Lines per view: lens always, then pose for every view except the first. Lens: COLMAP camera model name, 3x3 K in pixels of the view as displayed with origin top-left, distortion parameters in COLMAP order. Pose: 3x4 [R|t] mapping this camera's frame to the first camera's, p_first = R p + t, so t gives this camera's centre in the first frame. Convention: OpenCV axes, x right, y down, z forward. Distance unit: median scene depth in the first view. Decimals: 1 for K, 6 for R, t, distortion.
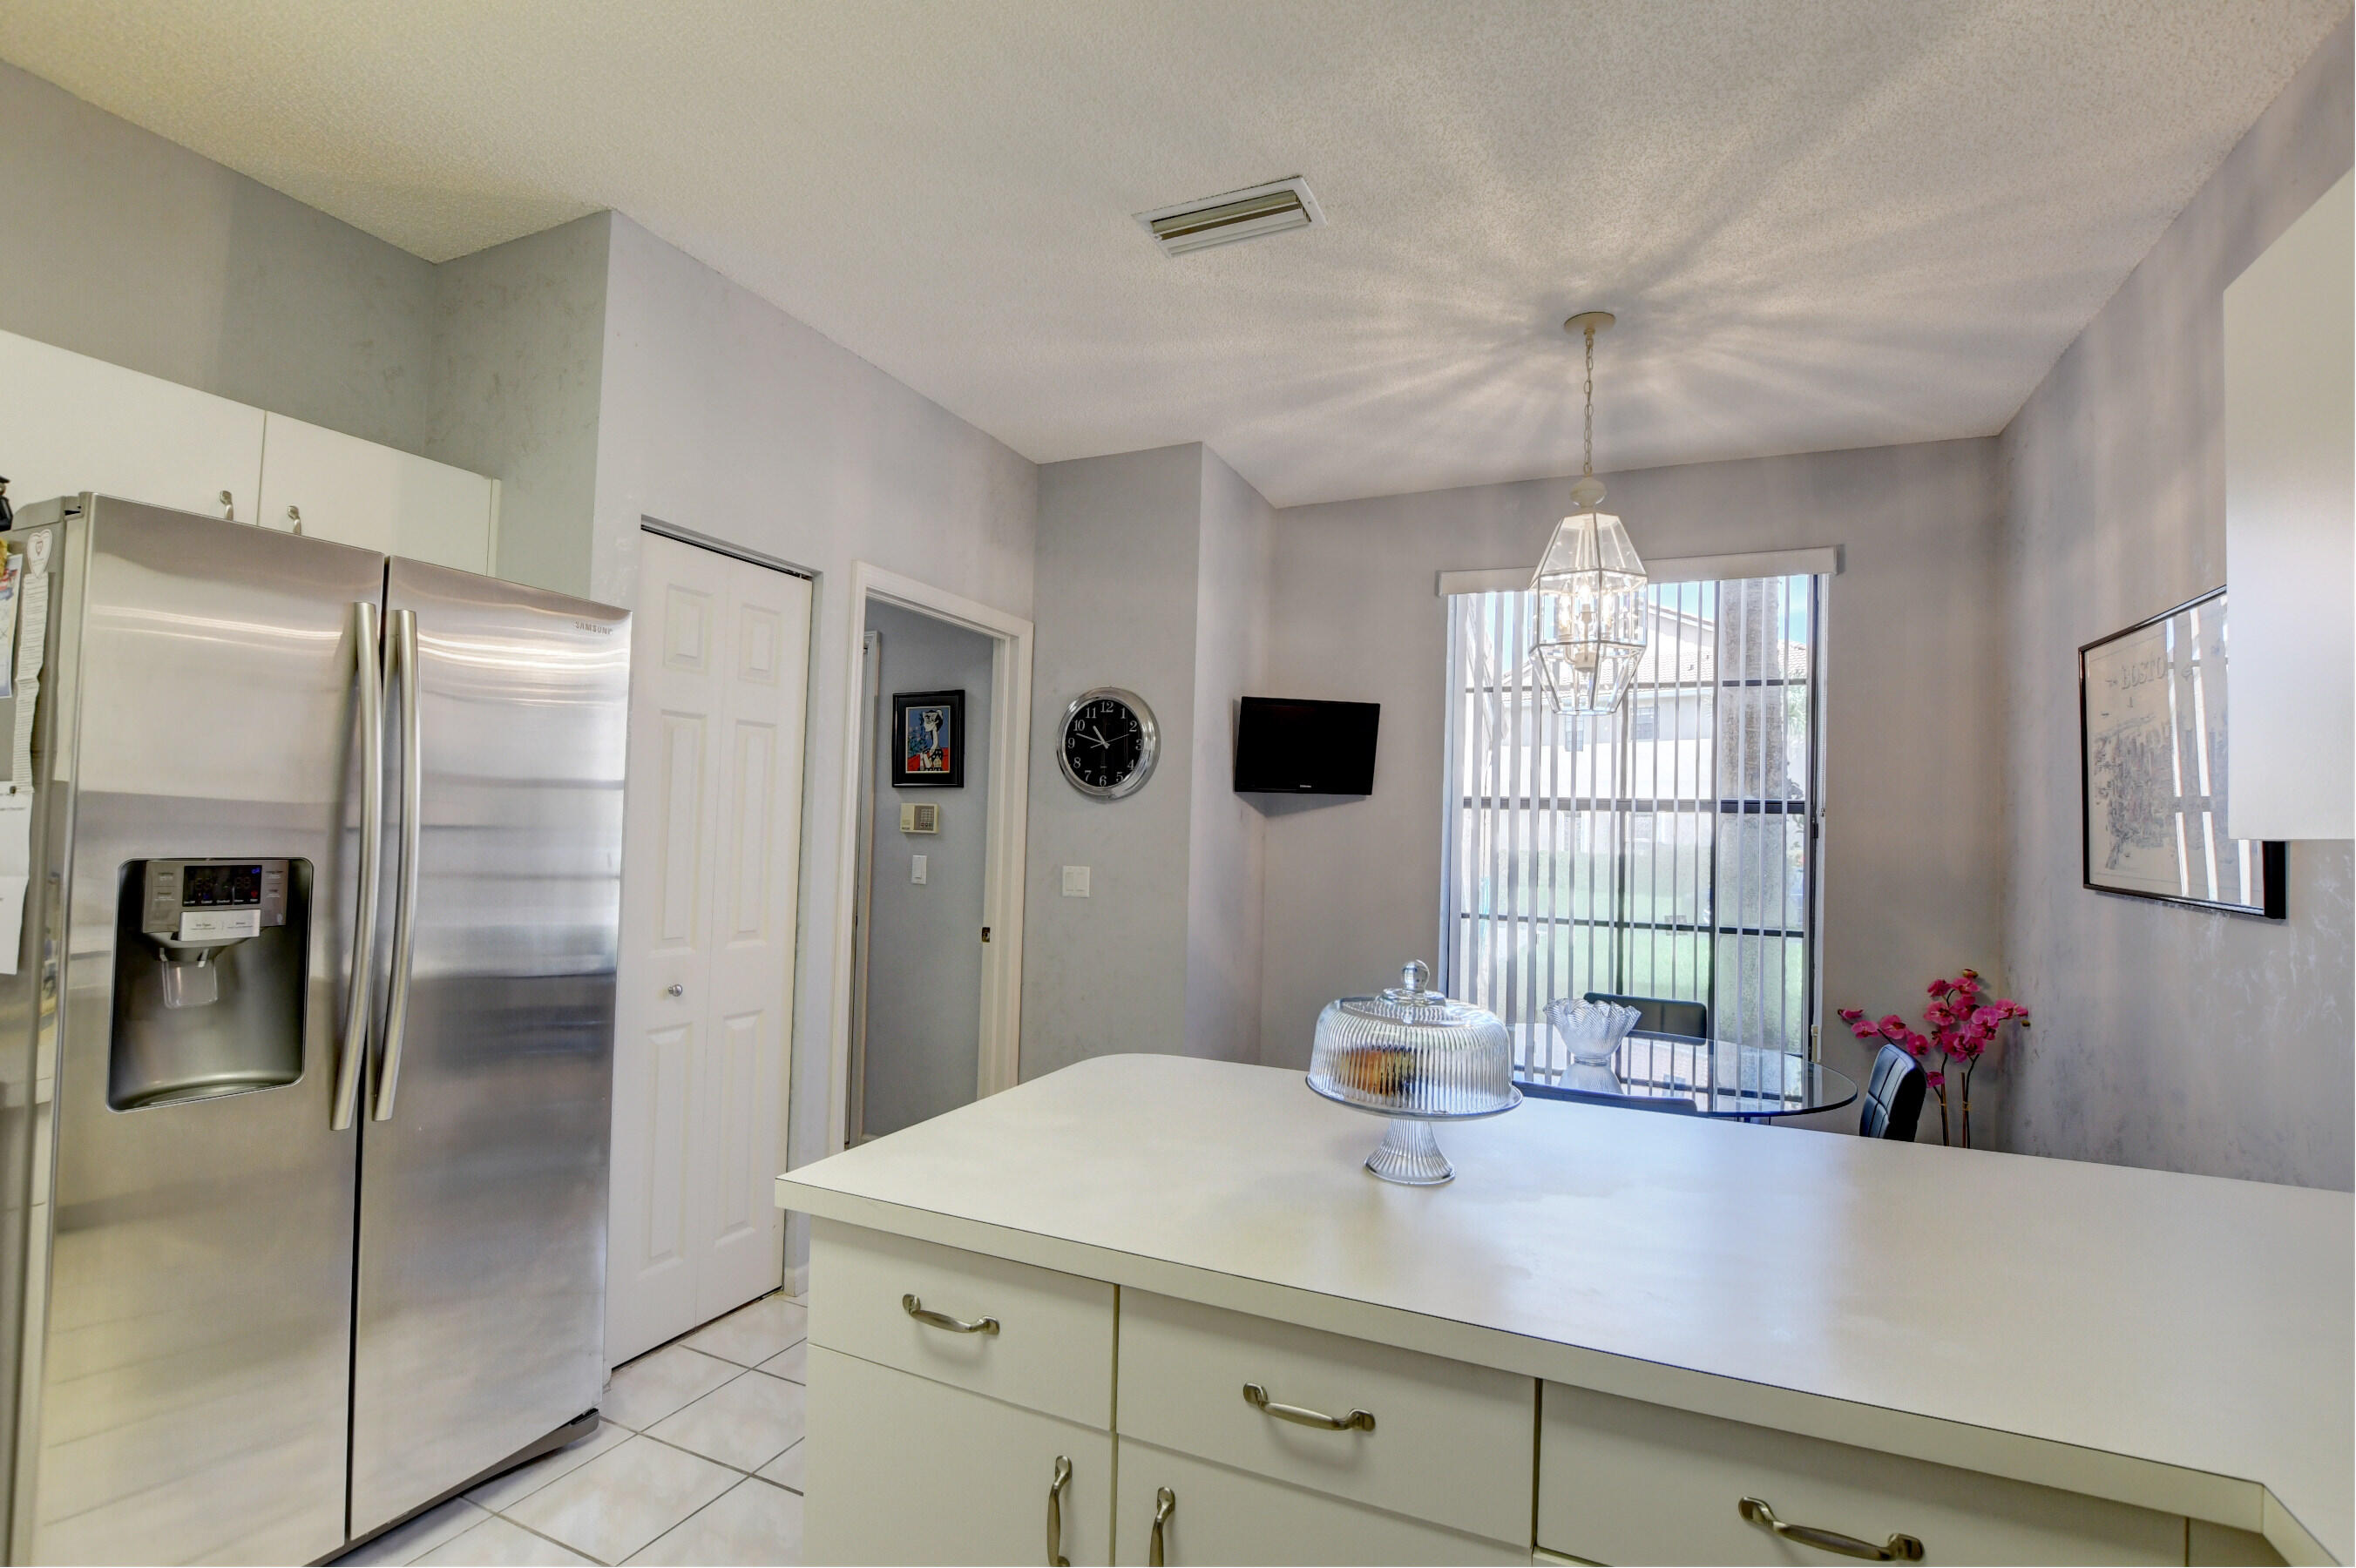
lens RADIAL K [[1070.7, 0, 1175.2], [0, 1070.7, 798.0], [0, 0, 1]] dist [-0.034970, -0.000248]
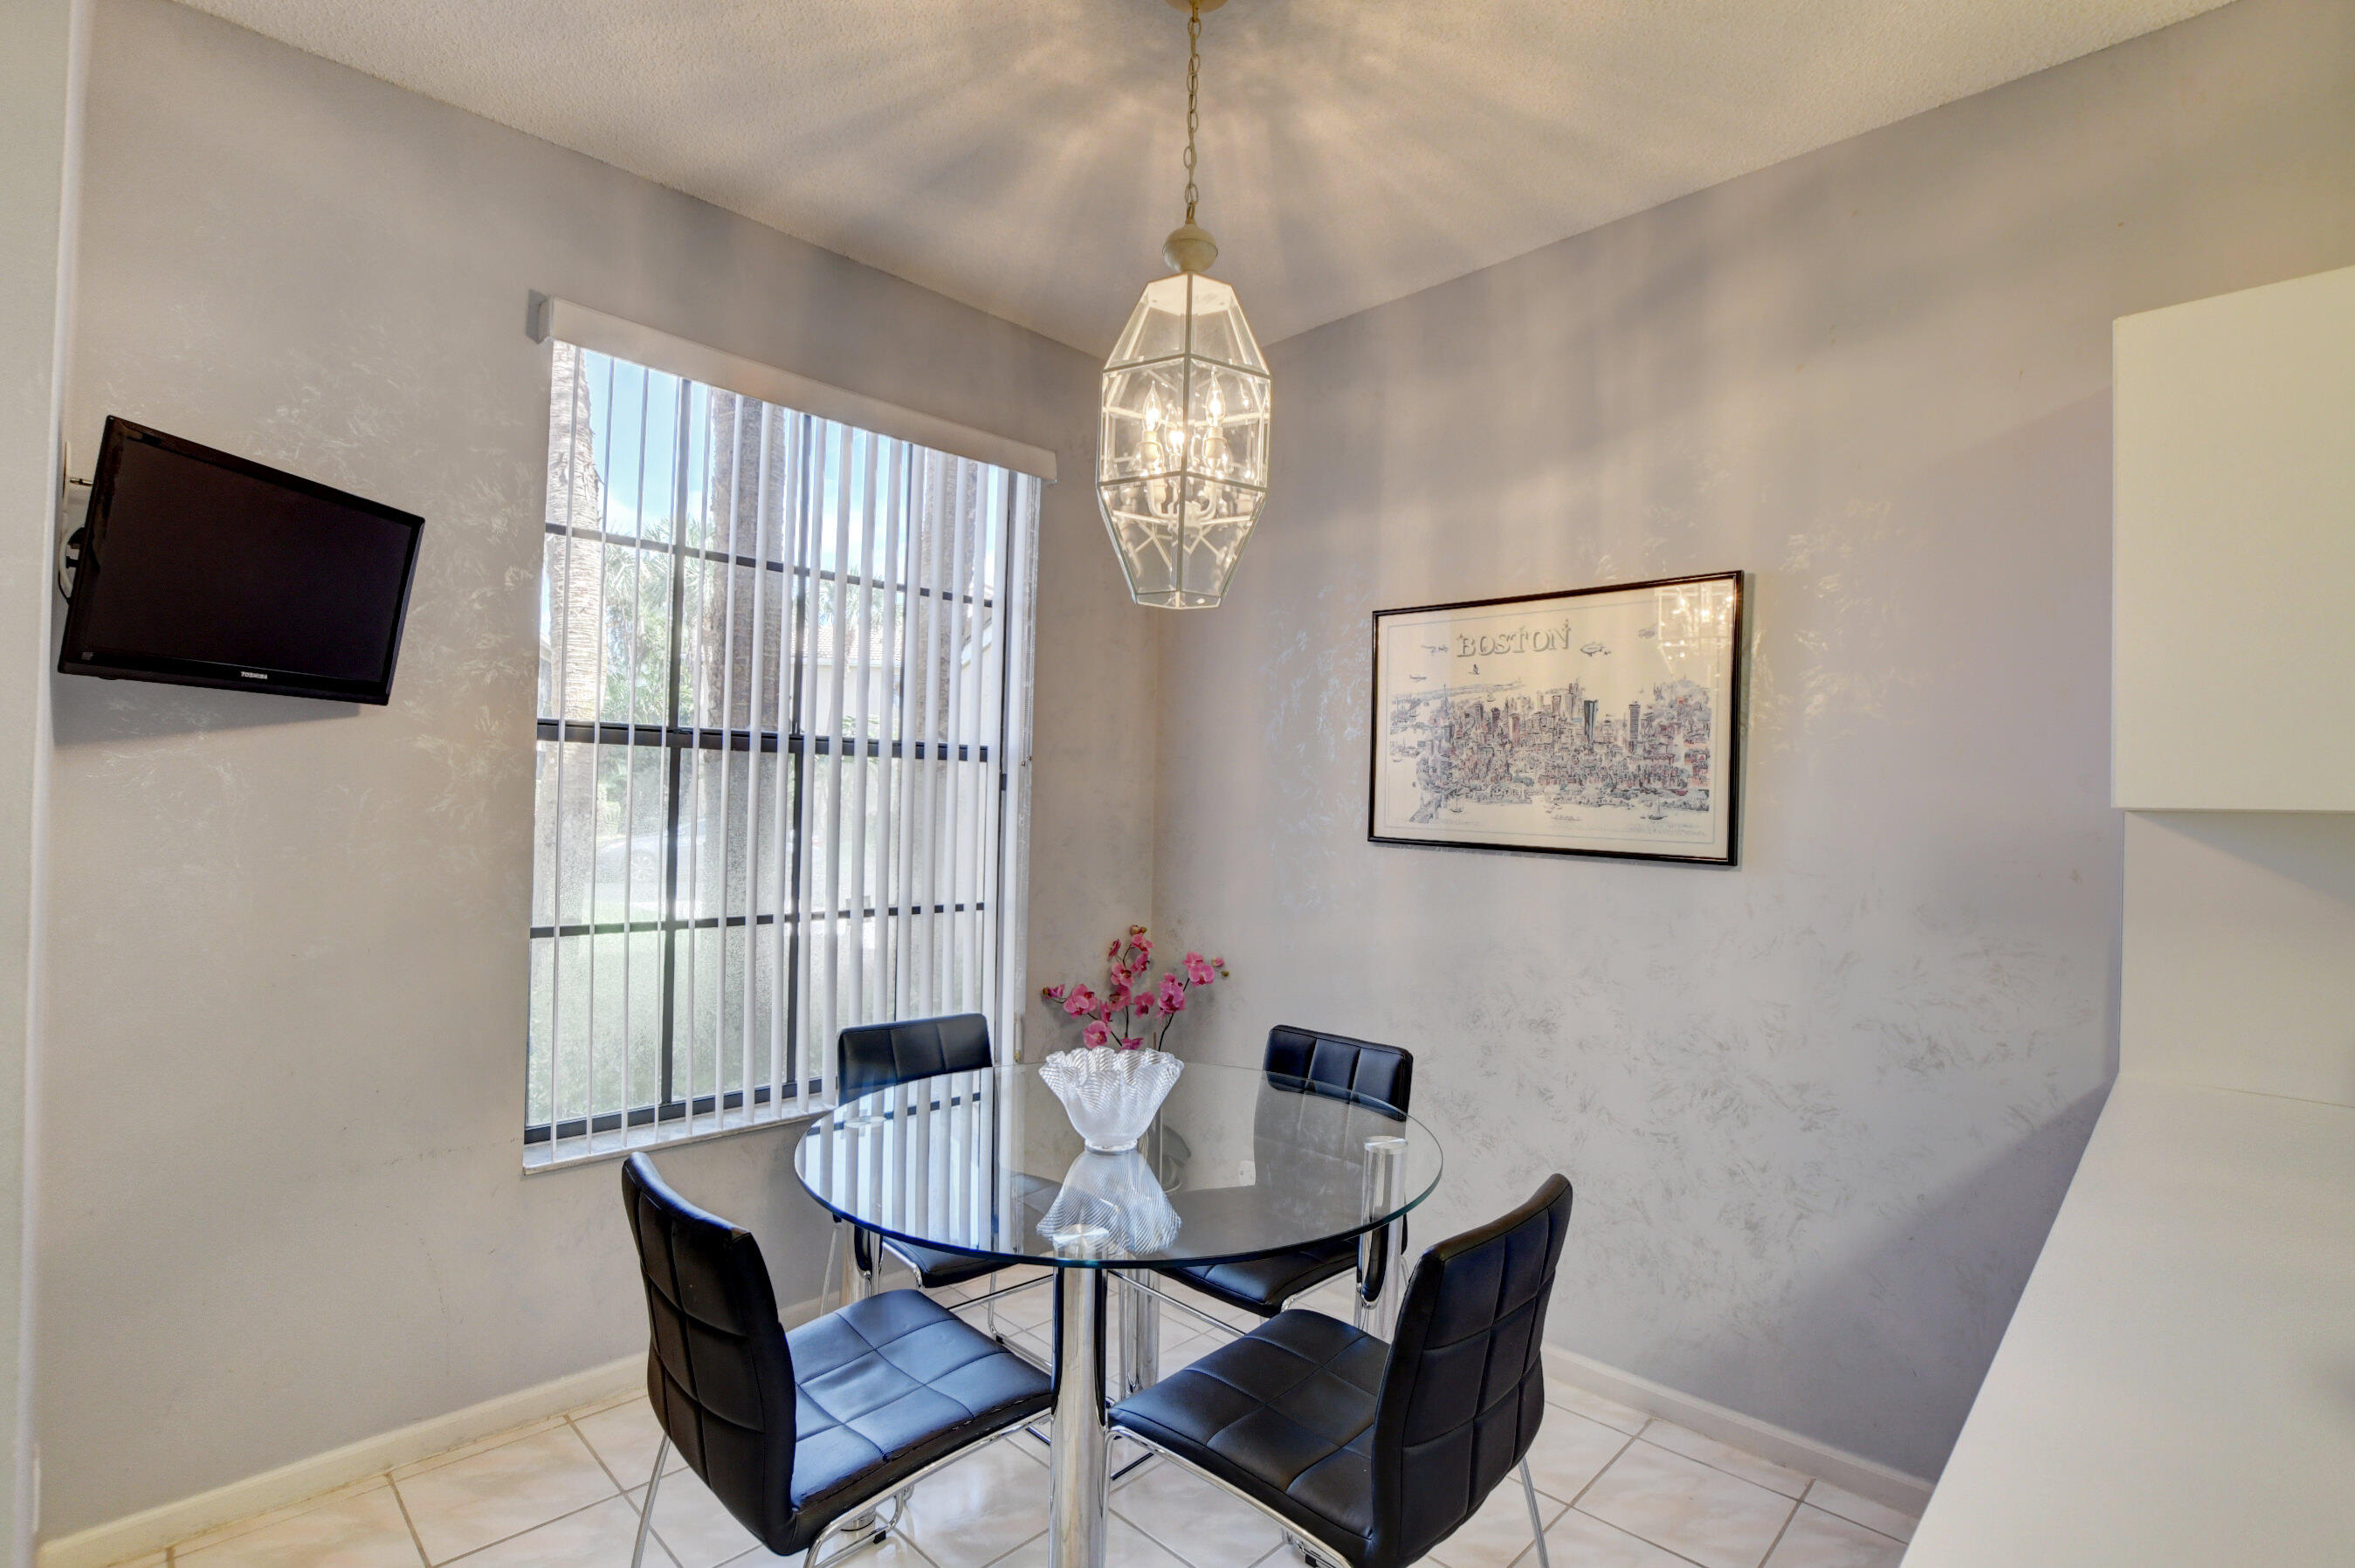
lens RADIAL K [[1070.3, 0, 1174.7], [0, 1070.3, 798.0], [0, 0, 1]] dist [-0.034970, -0.000248]
pose [[0.345048, -0.015673, 0.938454, -0.166539], [-0.038630, 0.998776, 0.030883, 0.012937], [-0.937790, -0.046909, 0.344020, 0.632314]]
